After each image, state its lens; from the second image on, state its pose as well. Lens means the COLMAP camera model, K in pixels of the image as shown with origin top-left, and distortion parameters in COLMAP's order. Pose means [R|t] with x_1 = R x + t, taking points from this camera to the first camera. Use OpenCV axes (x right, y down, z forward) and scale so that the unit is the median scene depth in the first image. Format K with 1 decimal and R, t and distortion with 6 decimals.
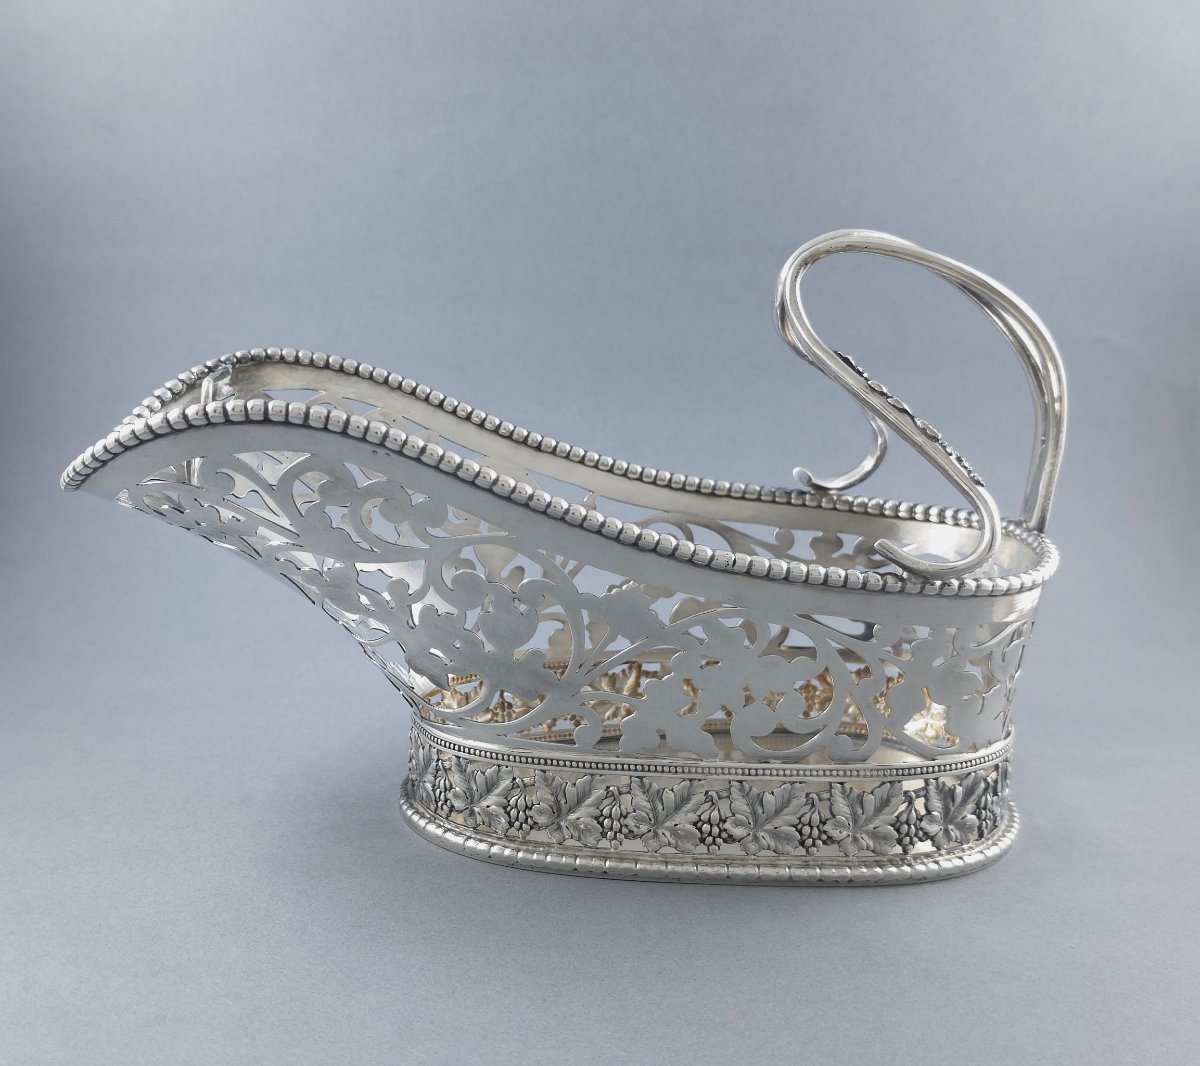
lens RADIAL K [[1002.3, 0, 600.0], [0, 1002.3, 540.0], [0, 0, 1]] dist [0.006656, -0.001891]
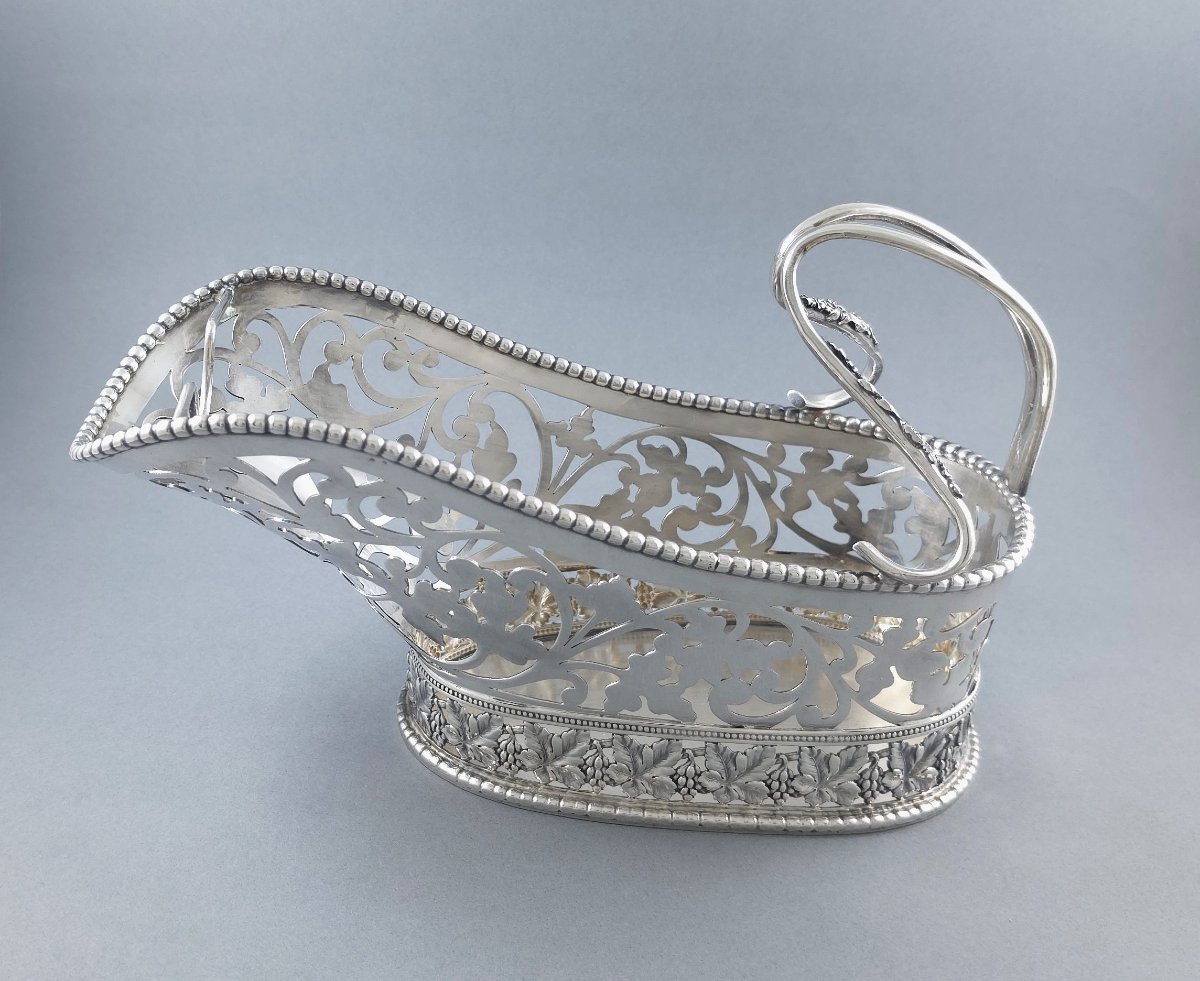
lens RADIAL K [[983.9, 0, 594.3], [0, 983.9, 490.7], [0, 0, 1]] dist [0.005169, -0.003905]
pose [[0.999509, 0.030989, -0.004735, 0.007491], [-0.030141, 0.991506, 0.126521, -0.147896], [0.008616, -0.126316, 0.991953, -0.005782]]
